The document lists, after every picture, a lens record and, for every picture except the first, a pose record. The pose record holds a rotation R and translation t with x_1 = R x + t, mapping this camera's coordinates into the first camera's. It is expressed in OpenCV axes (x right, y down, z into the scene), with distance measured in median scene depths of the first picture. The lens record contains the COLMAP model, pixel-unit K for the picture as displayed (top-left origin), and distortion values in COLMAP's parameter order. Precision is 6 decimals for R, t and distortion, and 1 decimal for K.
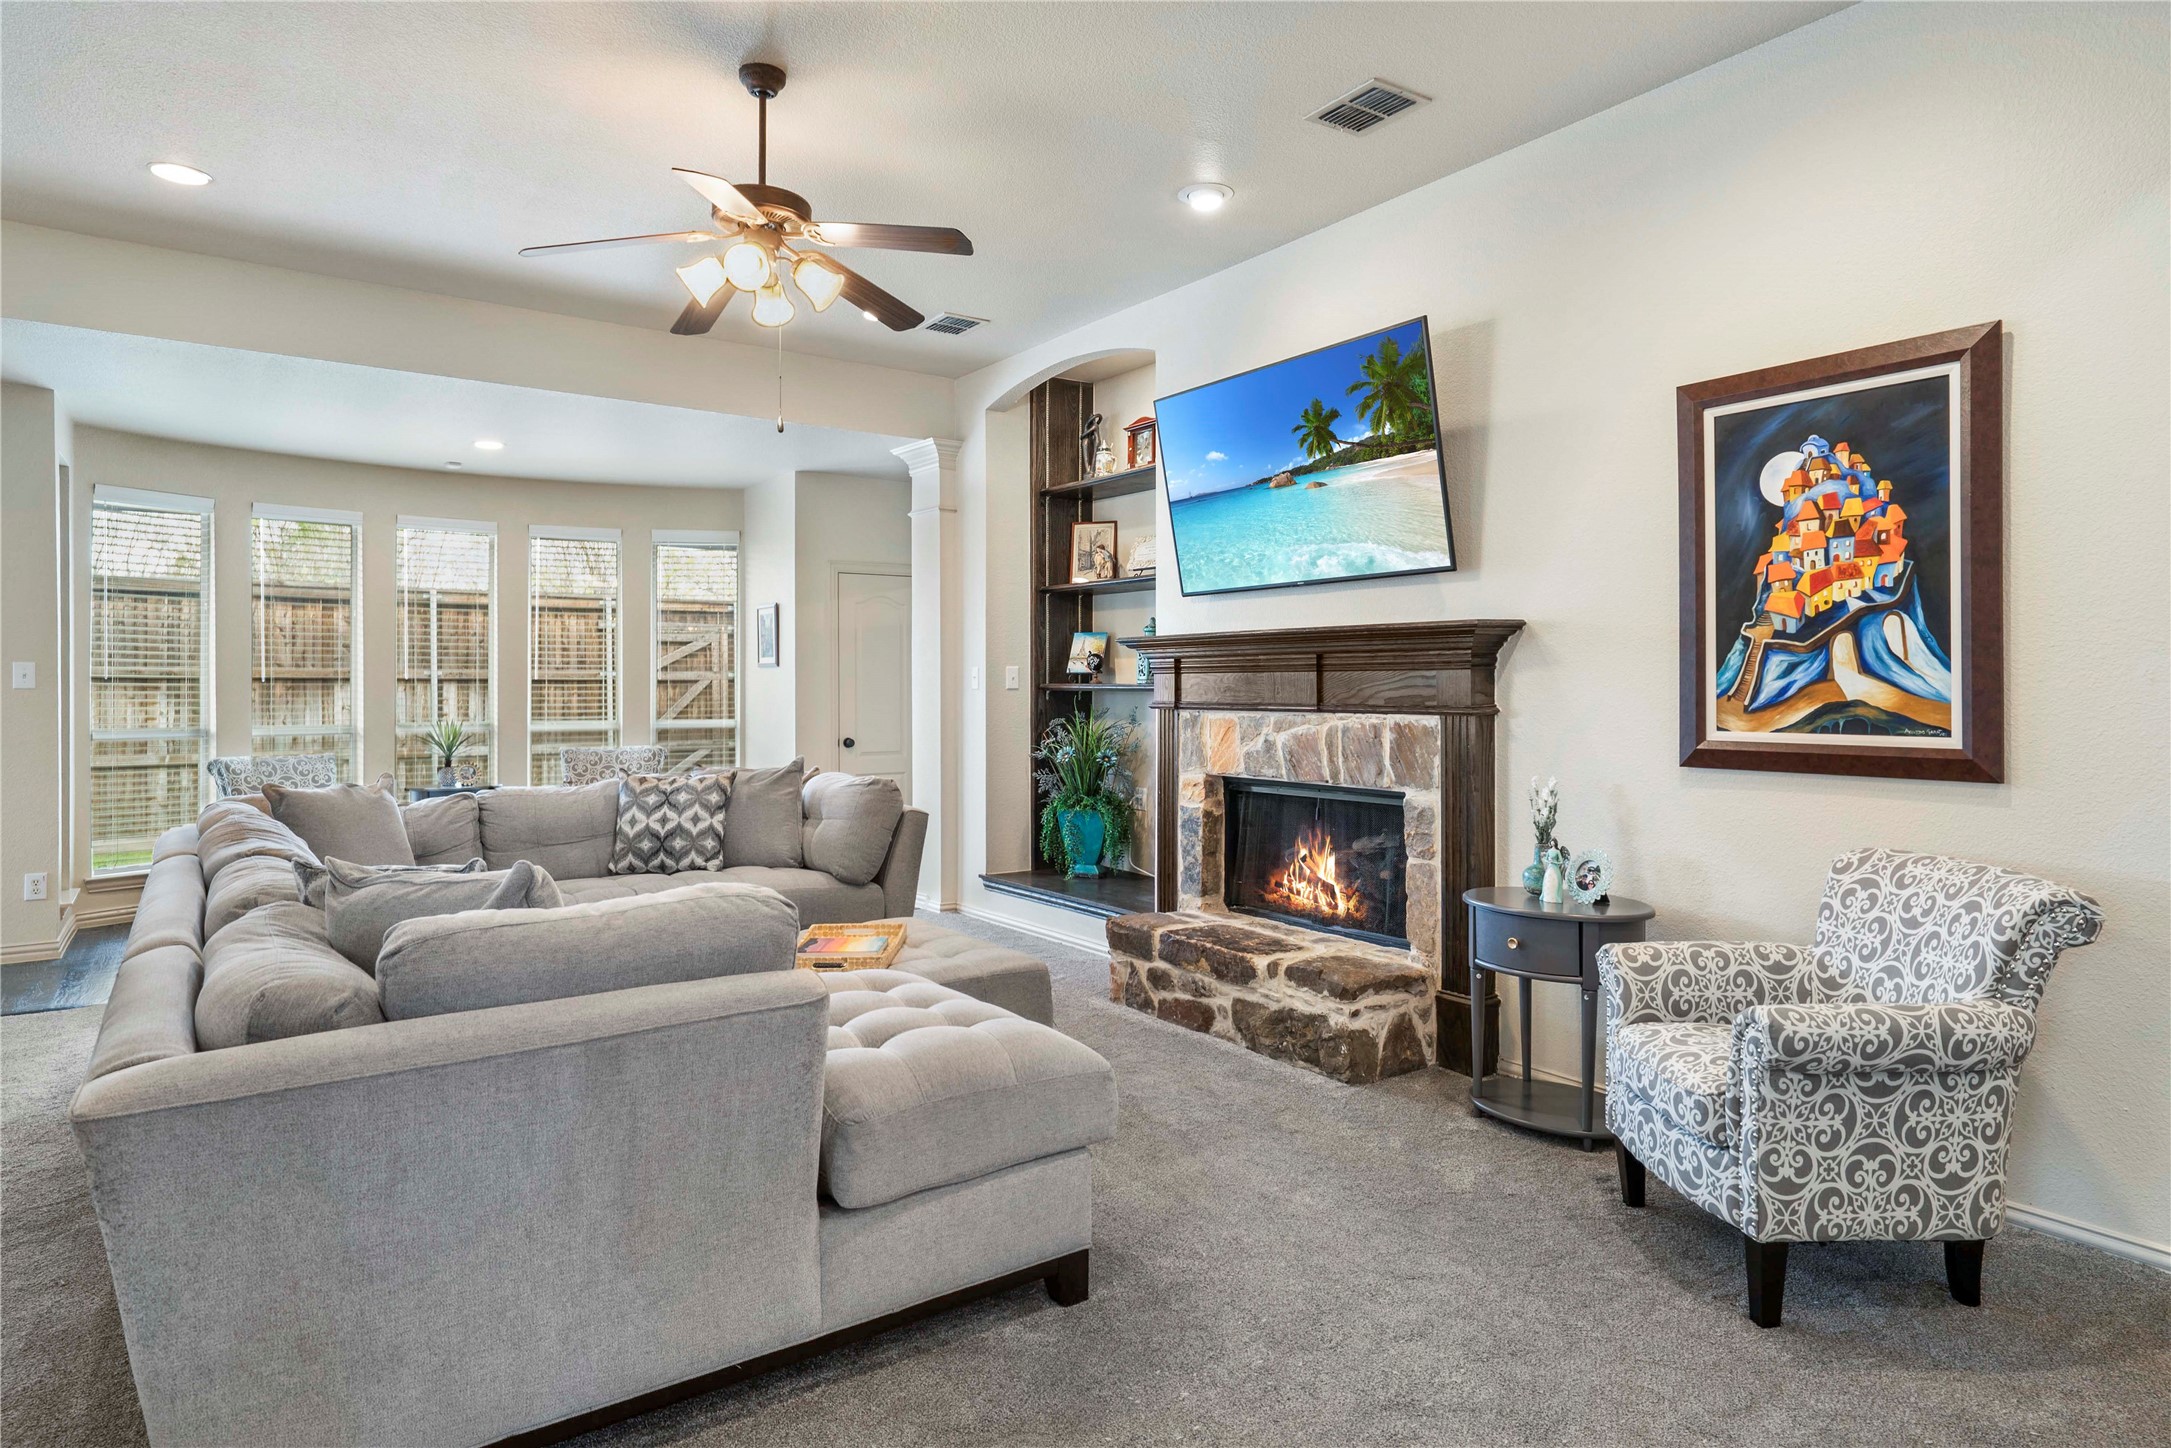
lens RADIAL K [[1302.7, 0, 1082.1], [0, 1302.7, 687.1], [0, 0, 1]] dist [-0.000711, -0.000495]
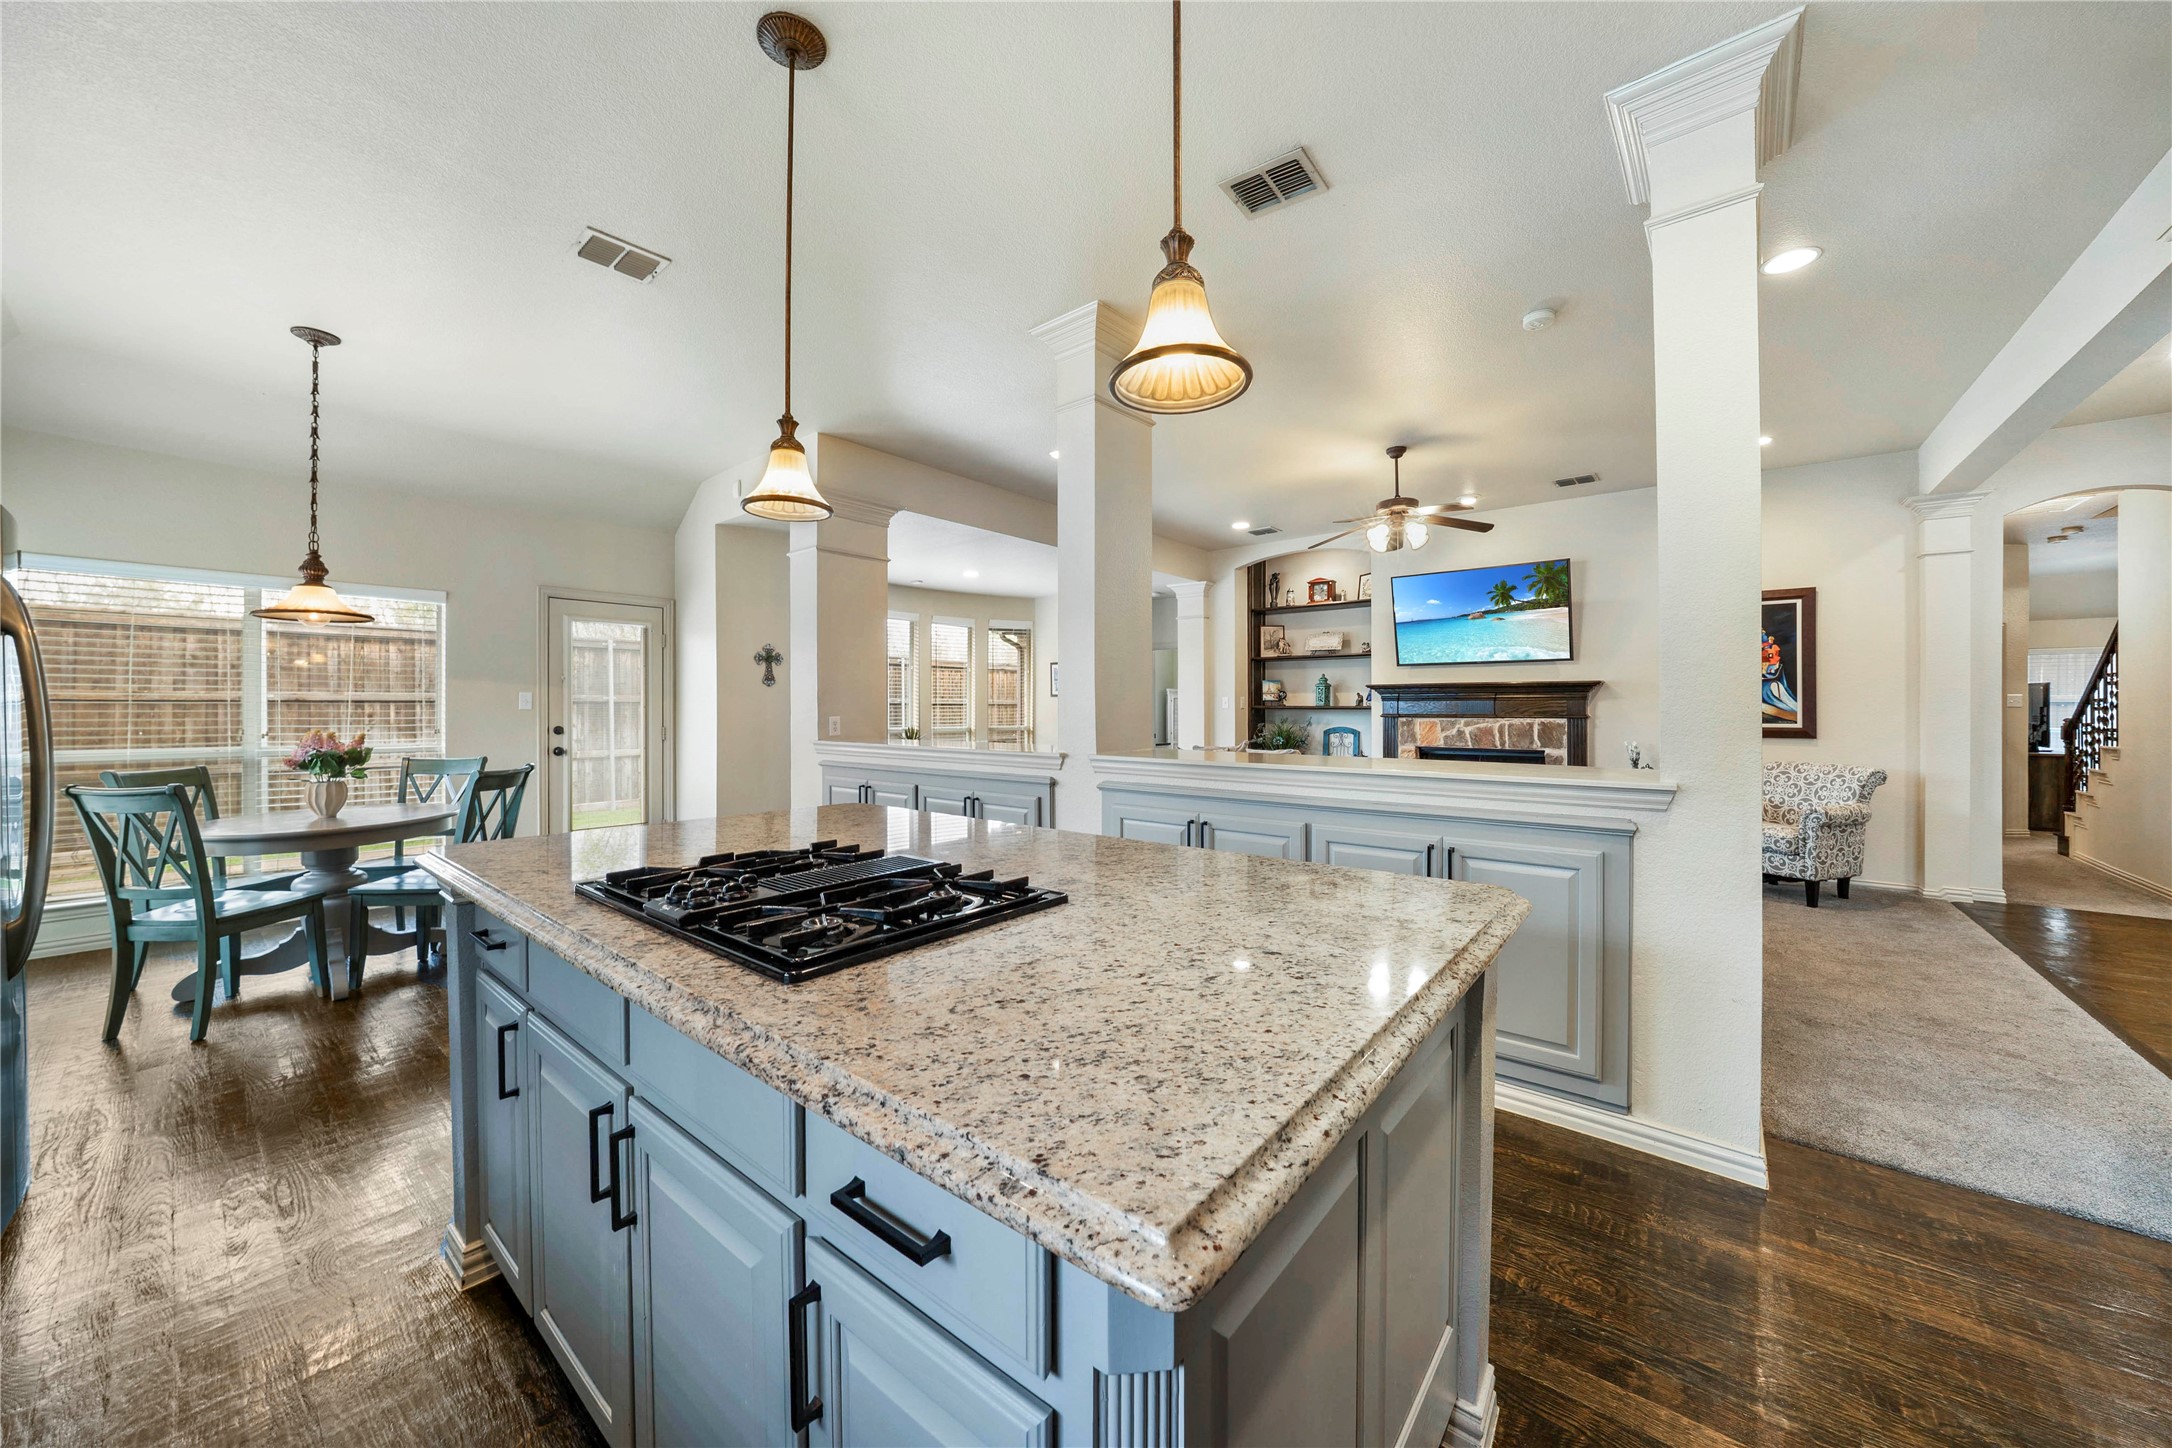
lens RADIAL K [[826.7, 0, 1104.0], [0, 826.7, 708.6], [0, 0, 1]] dist [-0.032794, 0.008352]
pose [[0.951669, 0.001152, 0.307122, -1.279305], [-0.001187, 0.999999, -0.000076, 0.005074], [-0.307122, -0.000292, 0.951670, -0.255812]]
